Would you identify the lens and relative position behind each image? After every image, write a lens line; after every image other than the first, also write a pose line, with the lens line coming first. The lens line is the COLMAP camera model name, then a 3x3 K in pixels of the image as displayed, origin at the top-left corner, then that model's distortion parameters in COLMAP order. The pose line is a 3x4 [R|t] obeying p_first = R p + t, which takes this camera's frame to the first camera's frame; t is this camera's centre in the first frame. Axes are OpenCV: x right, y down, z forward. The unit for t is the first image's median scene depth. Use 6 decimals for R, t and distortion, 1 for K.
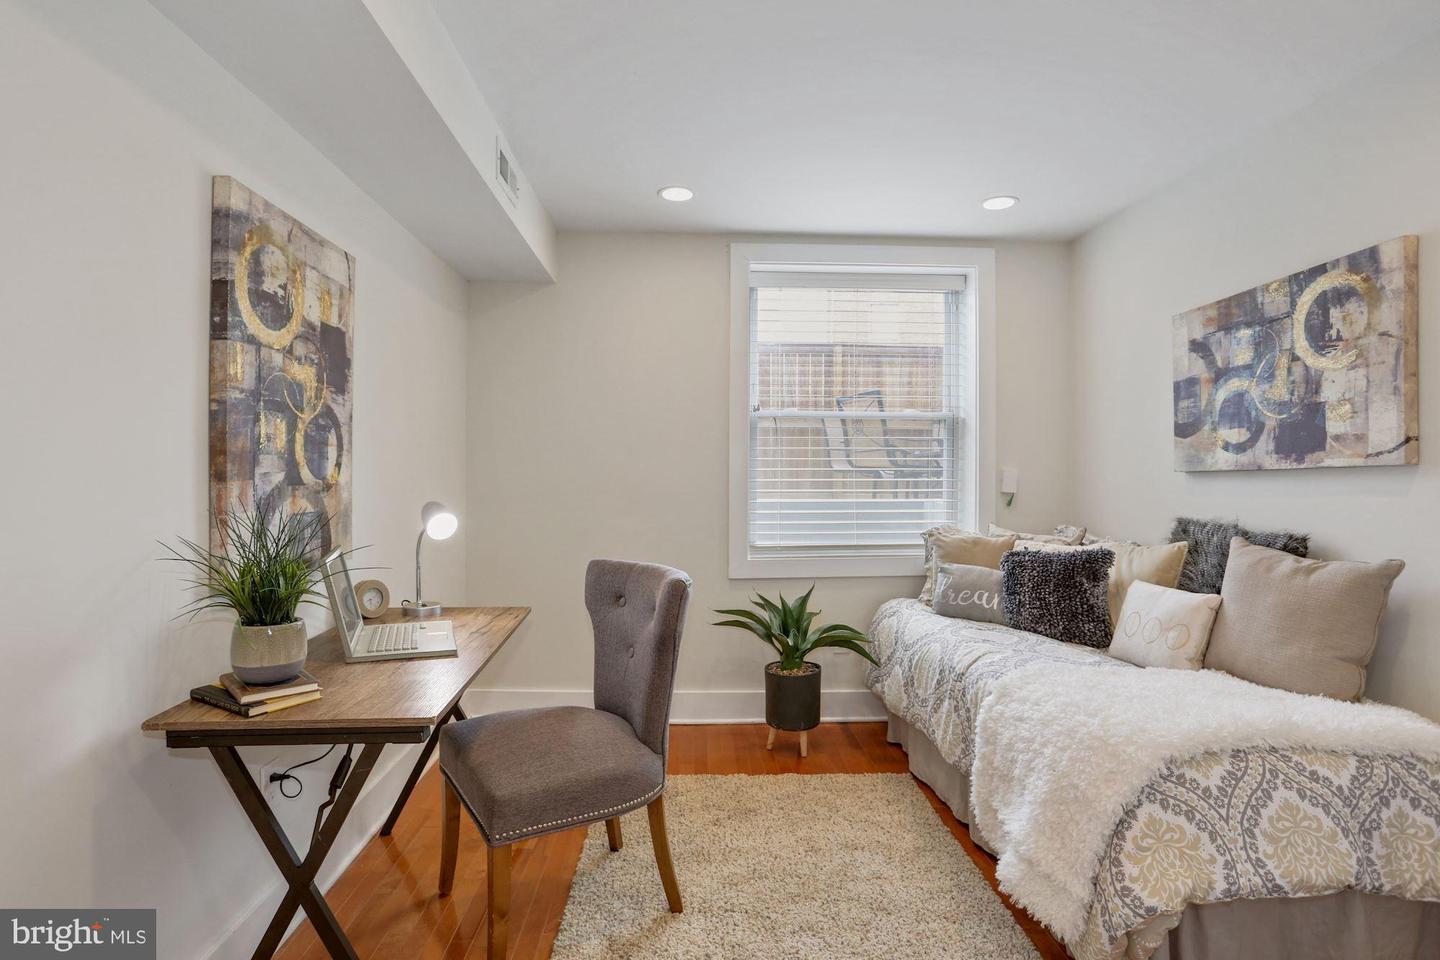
lens RADIAL K [[759.9, 0, 716.6], [0, 759.9, 473.4], [0, 0, 1]] dist [-0.071001, 0.039458]
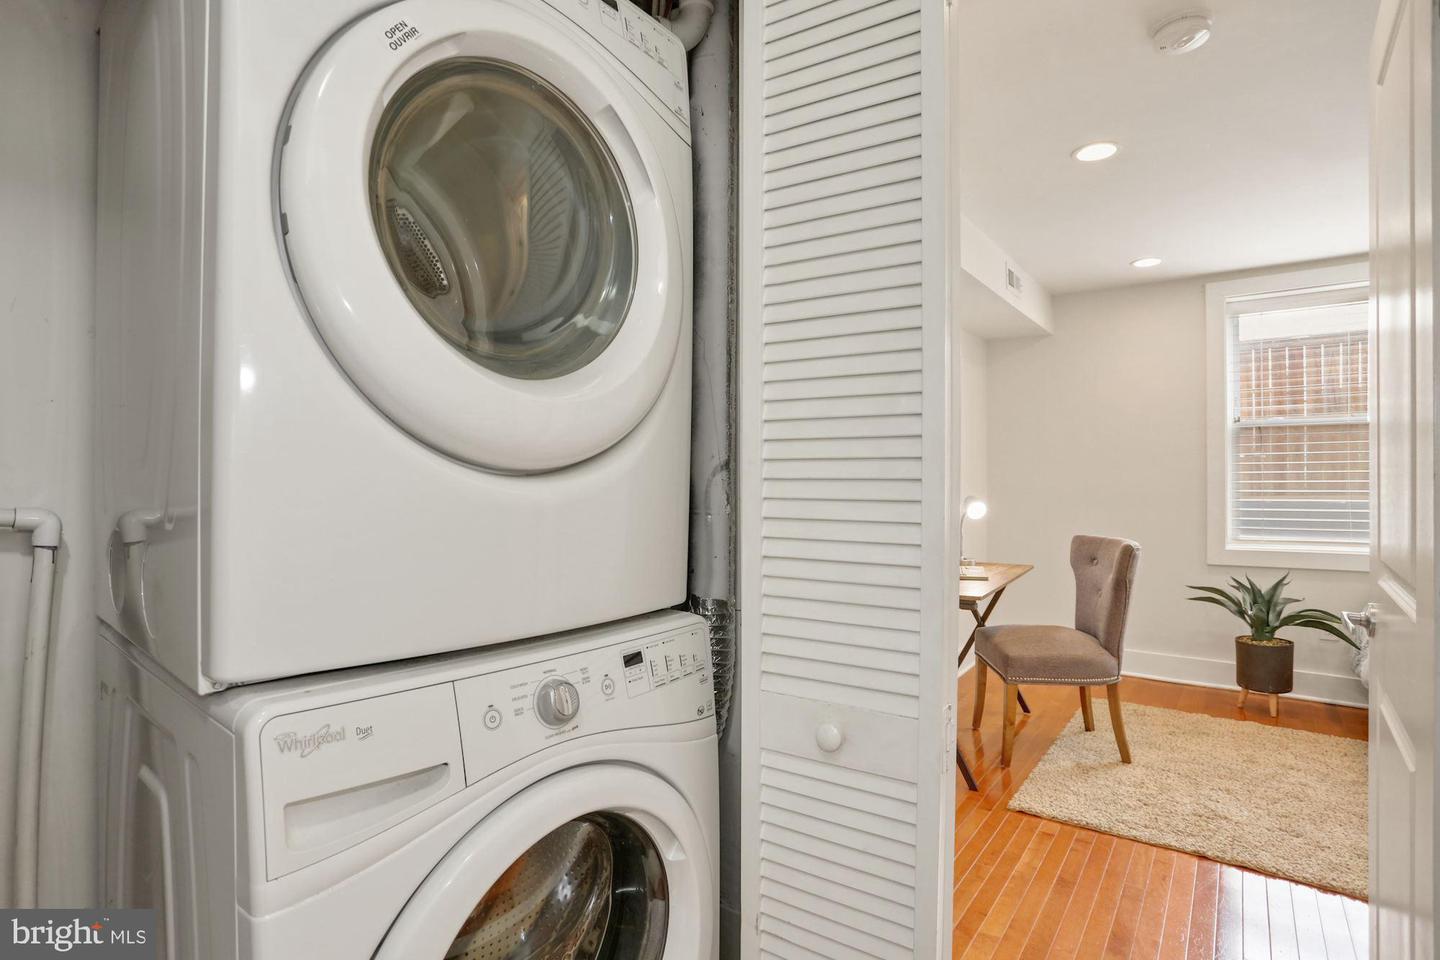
lens RADIAL K [[759.9, 0, 716.6], [0, 759.9, 473.4], [0, 0, 1]] dist [-0.071001, 0.039458]
pose [[0.794638, -0.005170, -0.607062, 0.133054], [0.003652, 0.999986, -0.003735, -0.003230], [0.607073, 0.000751, 0.794646, -0.470311]]
